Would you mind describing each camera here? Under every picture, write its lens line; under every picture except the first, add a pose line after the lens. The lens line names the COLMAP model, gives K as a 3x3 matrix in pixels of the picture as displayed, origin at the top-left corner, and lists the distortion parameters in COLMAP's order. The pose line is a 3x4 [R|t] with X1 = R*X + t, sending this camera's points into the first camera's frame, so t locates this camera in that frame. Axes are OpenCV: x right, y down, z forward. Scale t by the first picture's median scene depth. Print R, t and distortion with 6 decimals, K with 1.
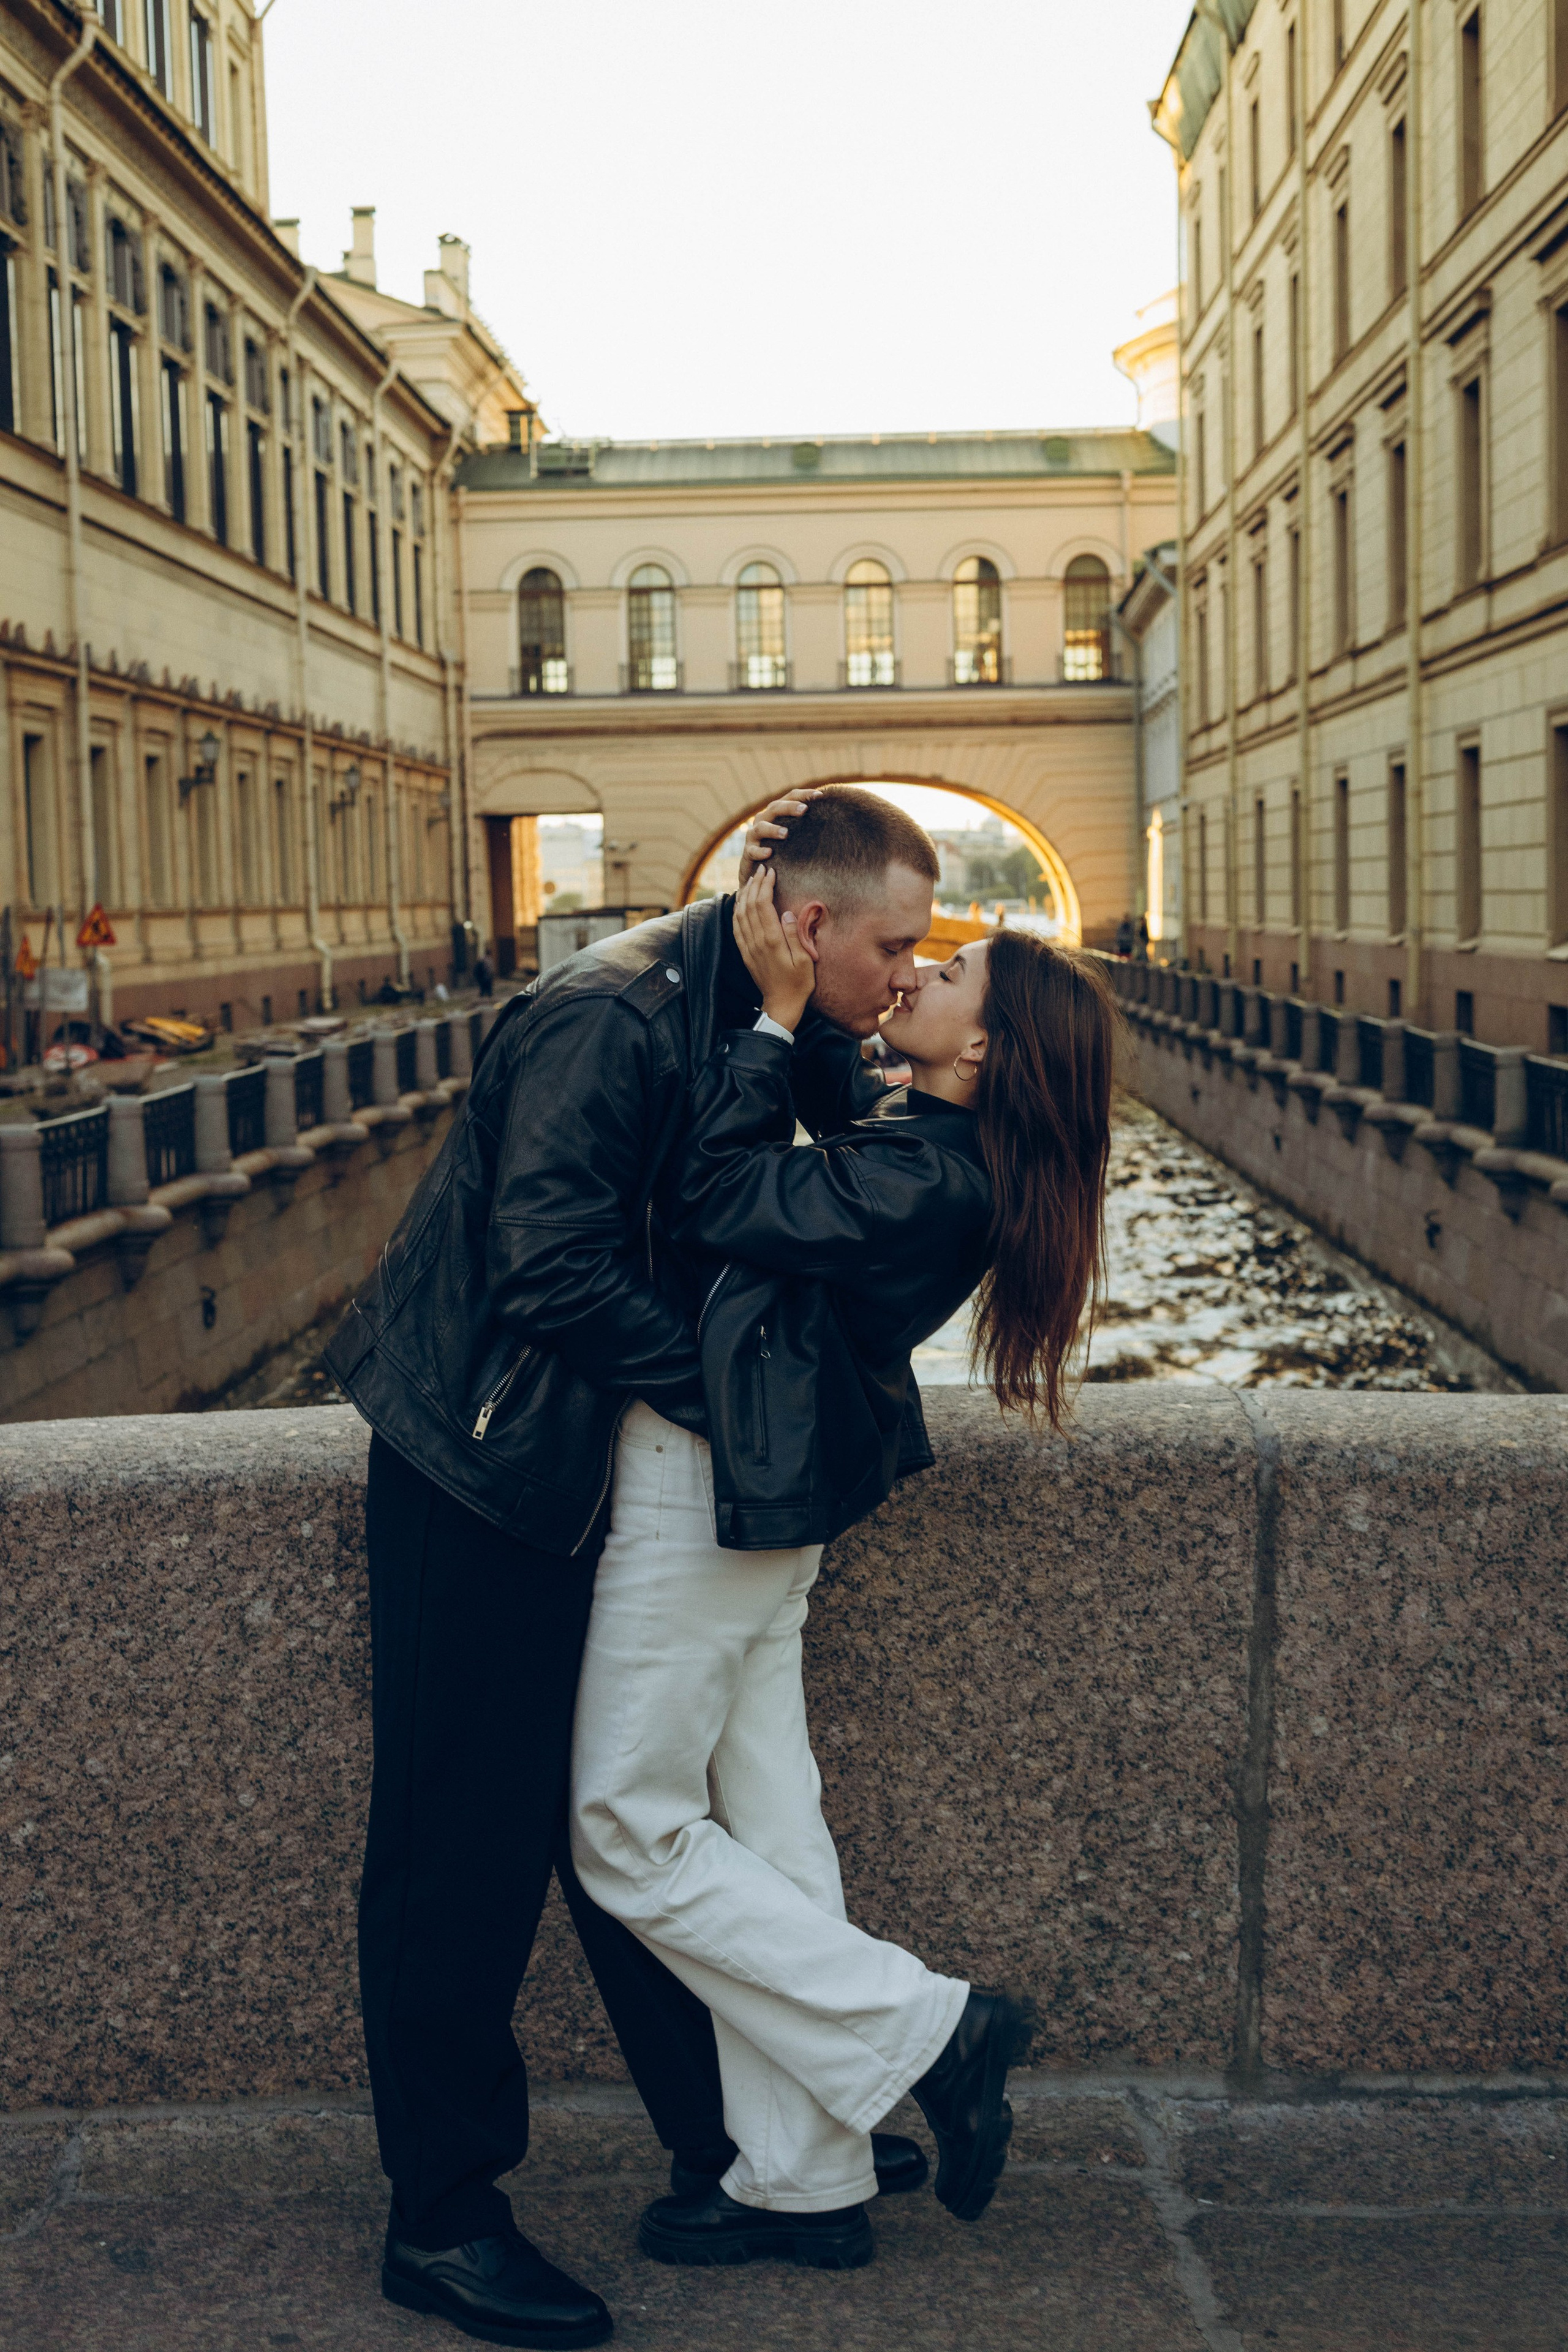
lens RADIAL K [[3198.3, 0, 749.1], [0, 3198.3, 1354.2], [0, 0, 1]] dist [-0.001537, -0.033148]
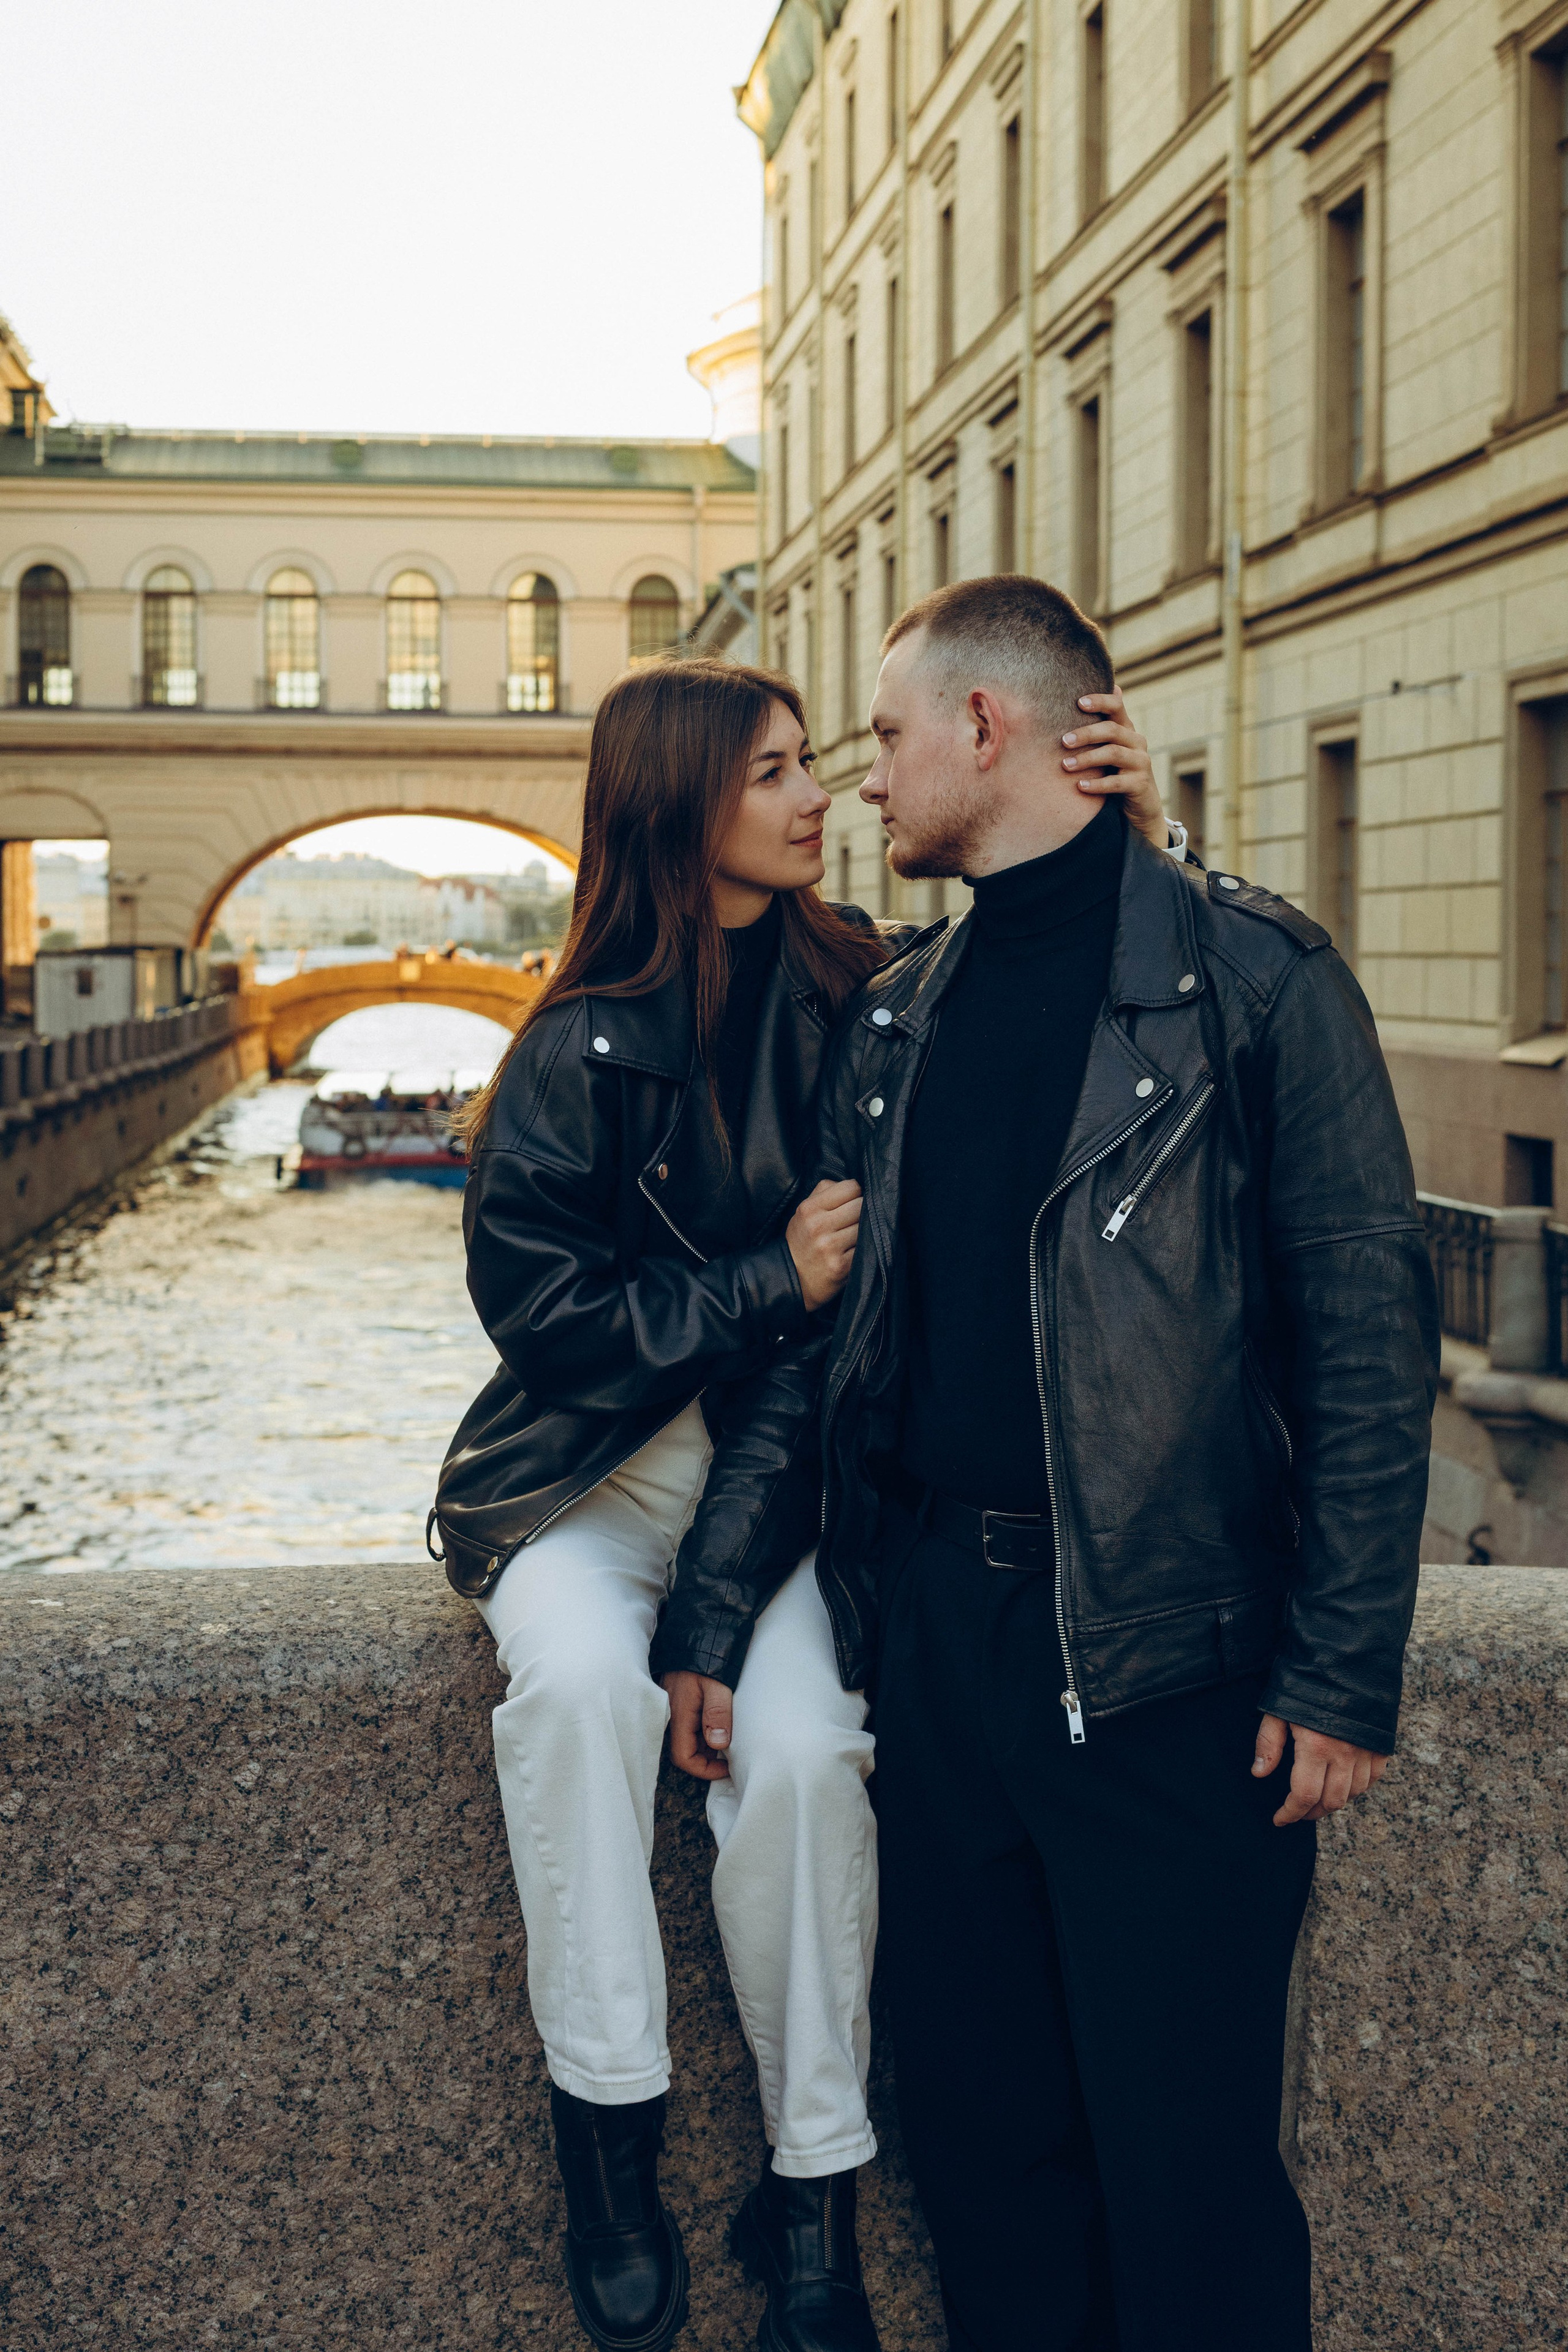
lens RADIAL K [[3523.2, 0, 718.4], [0, 3523.2, 1253.8], [0, 0, 1]] dist [-0.001921, -0.063930]
pose [[0.991208, 0.016108, 0.131325, -0.073650], [-0.008787, 0.998384, -0.056139, -0.013432], [-0.132017, 0.054492, 0.989749, 0.223518]]
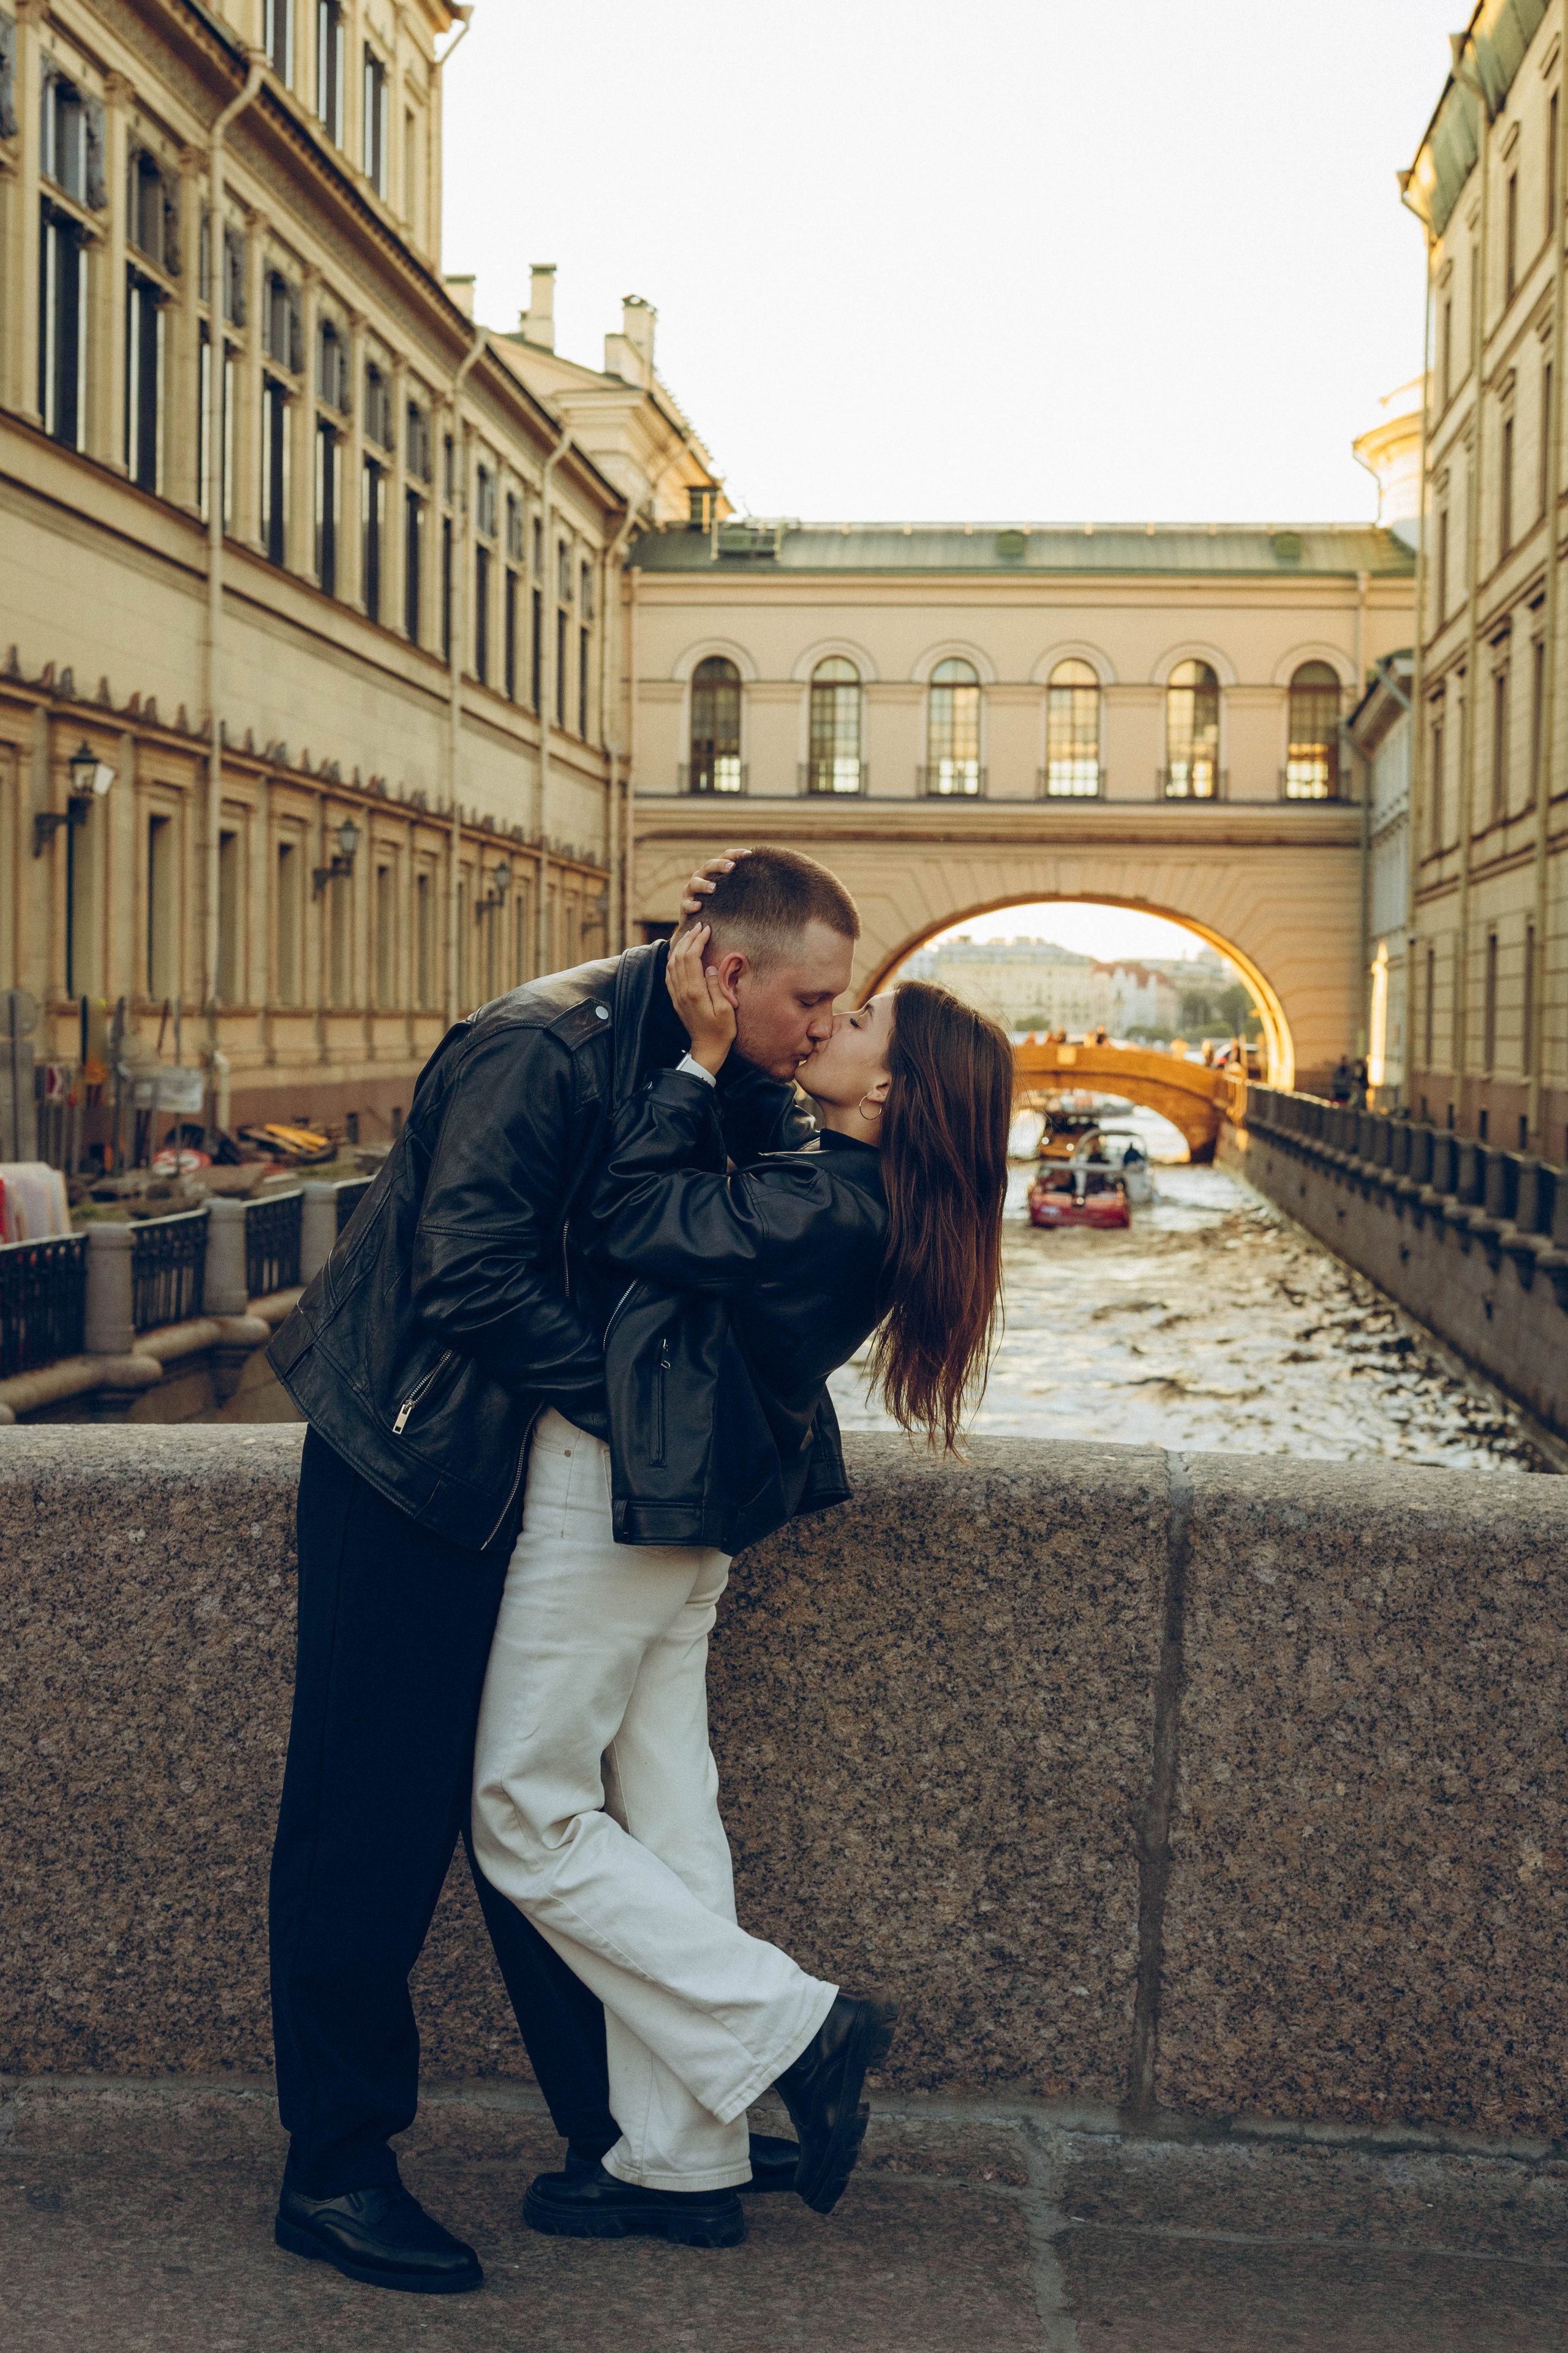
lens RADIAL K [[3541.5, 0, 685.8], [0, 3541.5, 1408.6], [0, 0, 1]] dist [0.005751, -0.069418]
pose [[0.996612, 0.046026, -0.068158, 0.078299], [-0.048270, 0.998333, -0.031646, 0.043621], [0.066588, 0.034829, 0.997172, -0.151174]]
